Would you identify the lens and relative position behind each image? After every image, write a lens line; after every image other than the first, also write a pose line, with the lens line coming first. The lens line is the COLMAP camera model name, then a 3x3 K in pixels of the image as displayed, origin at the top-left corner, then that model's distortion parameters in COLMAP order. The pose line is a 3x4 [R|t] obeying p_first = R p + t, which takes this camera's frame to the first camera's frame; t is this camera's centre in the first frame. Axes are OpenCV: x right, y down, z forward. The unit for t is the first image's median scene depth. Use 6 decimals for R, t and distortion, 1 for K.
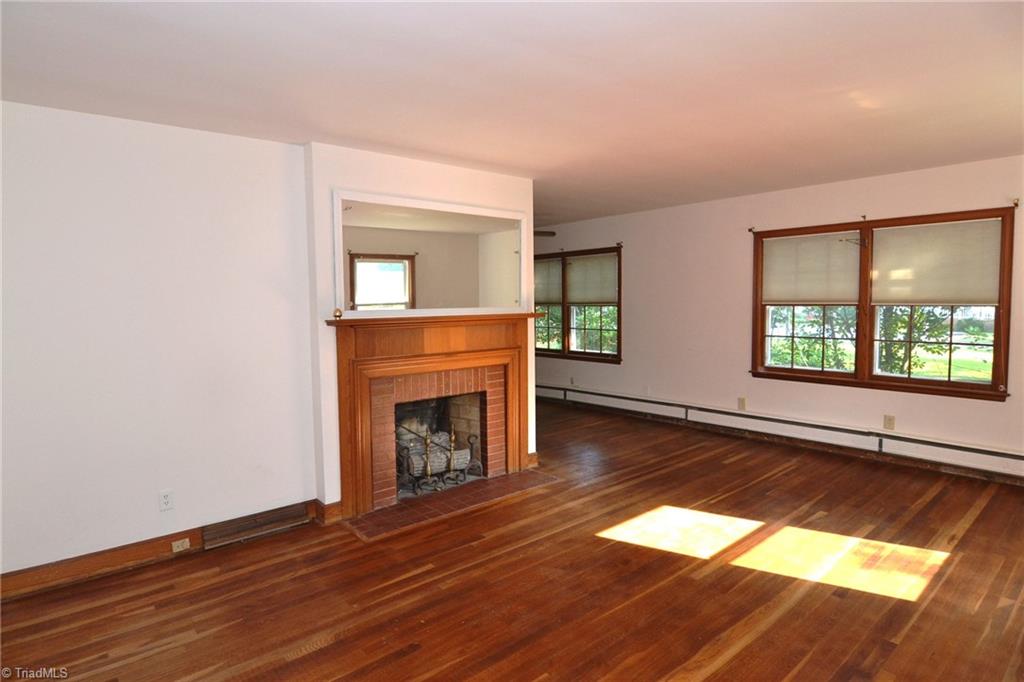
lens RADIAL K [[558.1, 0, 504.4], [0, 558.1, 340.8], [0, 0, 1]] dist [-0.016143, -0.002721]
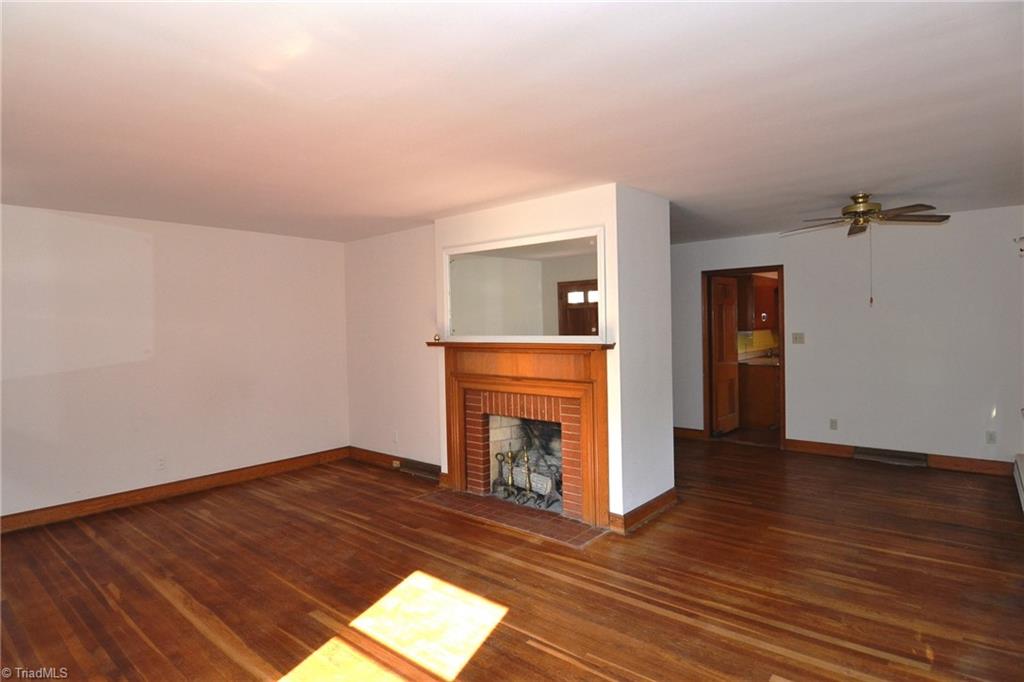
lens RADIAL K [[558.1, 0, 506.1], [0, 558.1, 336.0], [0, 0, 1]] dist [-0.016143, -0.002721]
pose [[0.152500, 0.031586, -0.987799, 1.085166], [-0.053328, 0.998296, 0.023689, -0.092701], [0.986864, 0.049064, 0.153925, 0.920510]]
